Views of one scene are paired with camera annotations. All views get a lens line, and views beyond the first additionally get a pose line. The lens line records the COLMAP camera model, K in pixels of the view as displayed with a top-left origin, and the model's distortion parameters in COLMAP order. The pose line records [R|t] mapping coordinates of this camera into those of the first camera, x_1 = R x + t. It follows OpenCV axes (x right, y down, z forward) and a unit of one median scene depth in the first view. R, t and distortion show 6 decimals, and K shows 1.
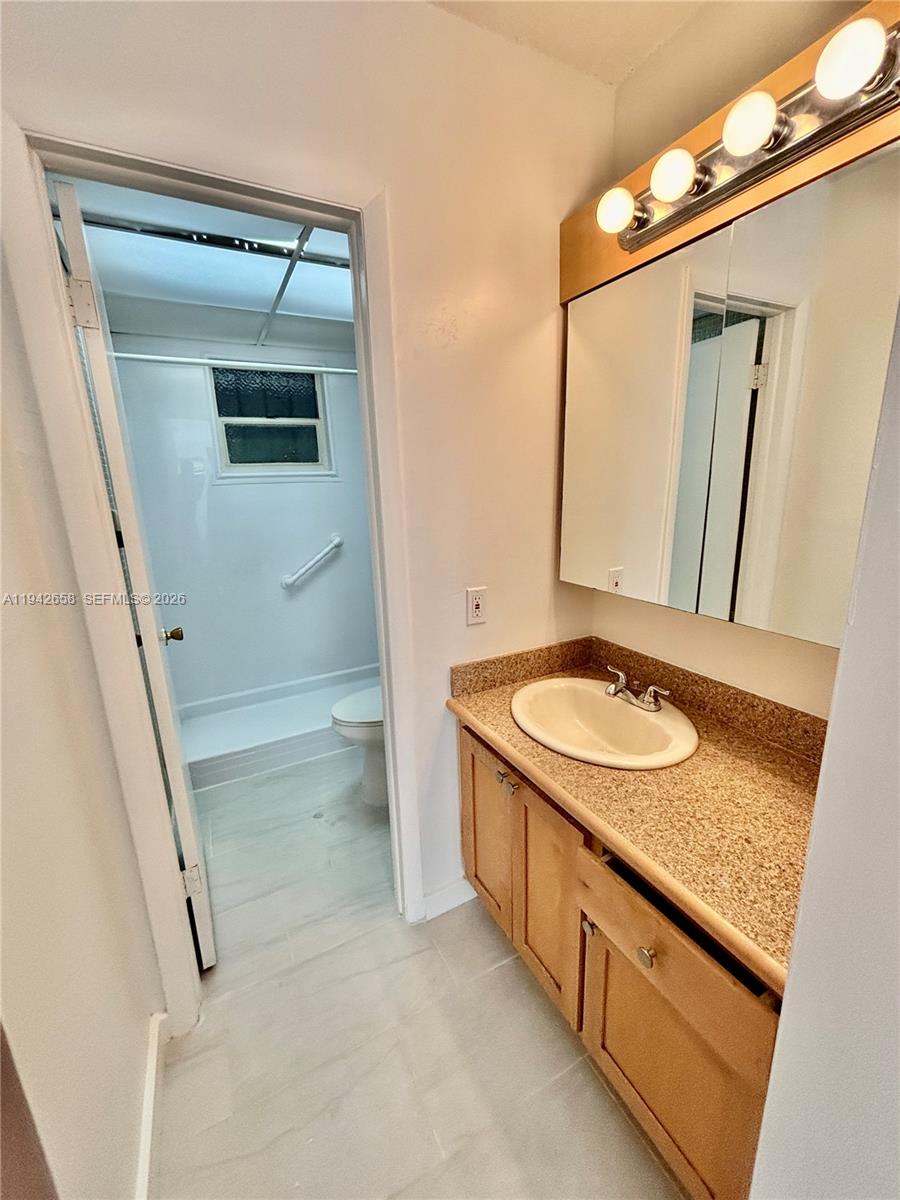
lens RADIAL K [[483.3, 0, 454.0], [0, 483.3, 595.2], [0, 0, 1]] dist [0.005974, -0.000445]
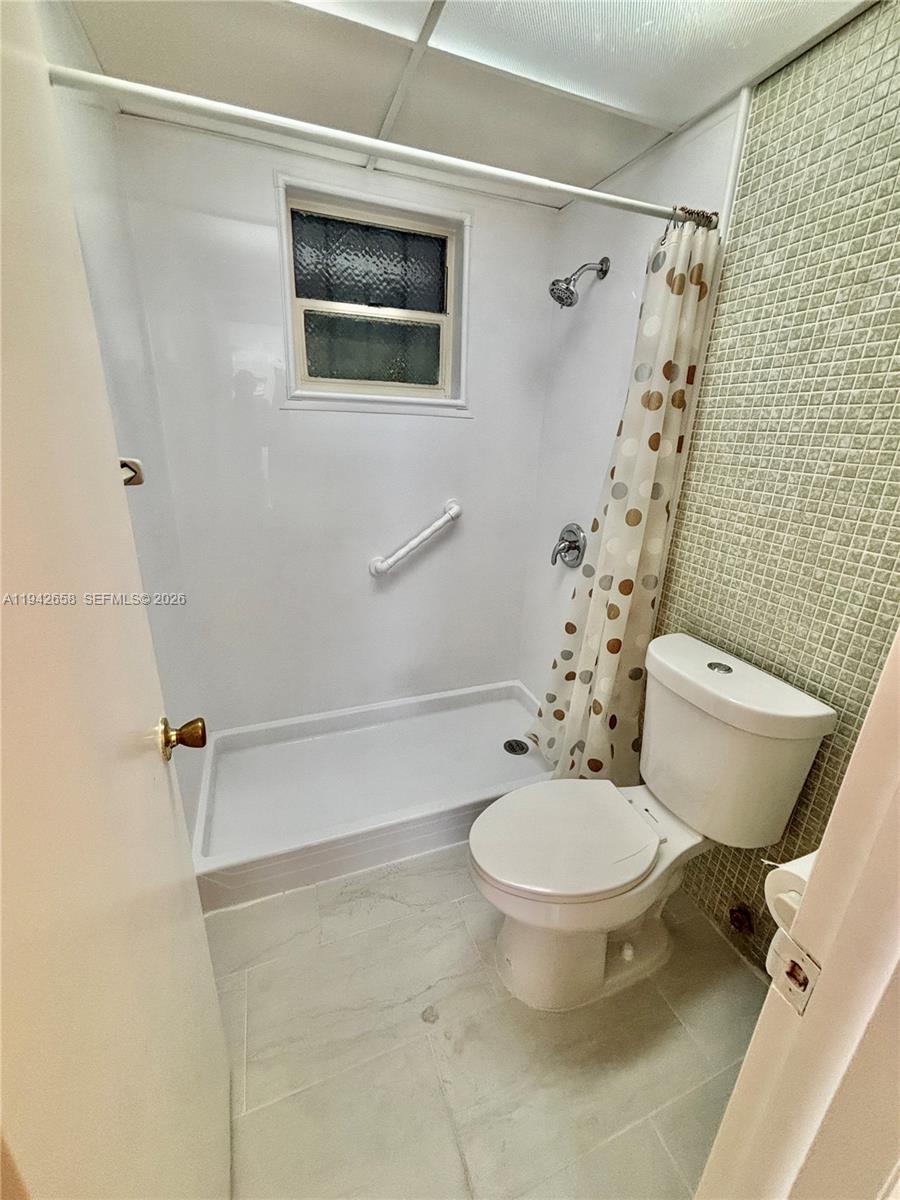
lens RADIAL K [[483.3, 0, 448.9], [0, 483.3, 604.2], [0, 0, 1]] dist [0.005974, -0.000445]
pose [[0.989949, 0.103431, -0.096449, -0.178807], [-0.093208, 0.990087, 0.105072, -0.056378], [0.106361, -0.095027, 0.989776, 0.344027]]
